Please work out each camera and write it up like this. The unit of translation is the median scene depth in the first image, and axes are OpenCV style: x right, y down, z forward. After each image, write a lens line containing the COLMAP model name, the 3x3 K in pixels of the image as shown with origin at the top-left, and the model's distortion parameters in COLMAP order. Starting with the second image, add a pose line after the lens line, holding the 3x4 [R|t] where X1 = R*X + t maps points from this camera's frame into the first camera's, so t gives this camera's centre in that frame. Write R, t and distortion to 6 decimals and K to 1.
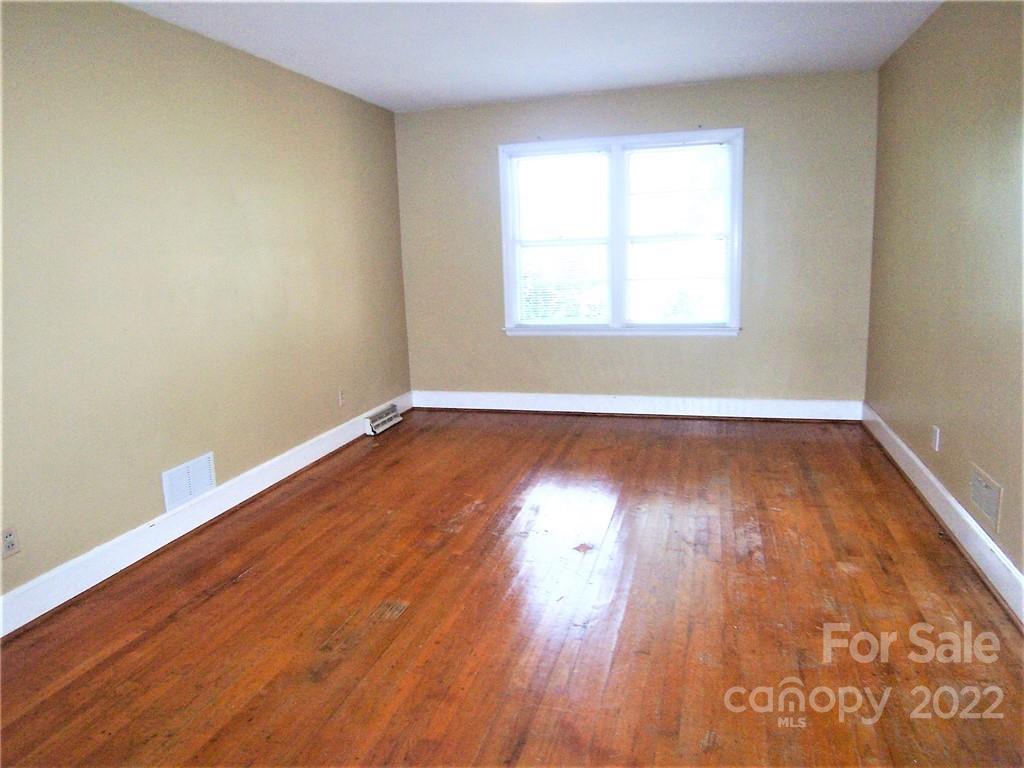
lens RADIAL K [[689.0, 0, 506.4], [0, 689.0, 378.7], [0, 0, 1]] dist [-0.004115, -0.065185]
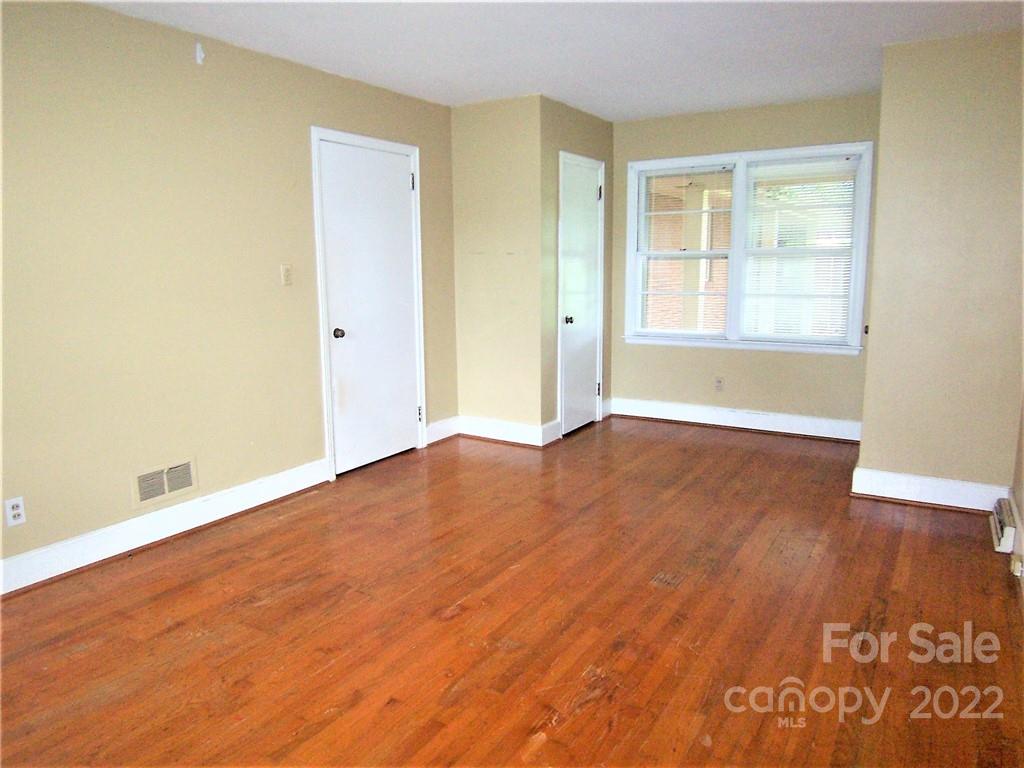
lens RADIAL K [[689.0, 0, 506.4], [0, 689.0, 378.7], [0, 0, 1]] dist [-0.004115, -0.065185]
pose [[-0.959623, -0.001168, 0.281286, -0.208834], [0.096778, 0.937572, 0.334055, -0.326672], [-0.264116, 0.347789, -0.899603, 1.758309]]
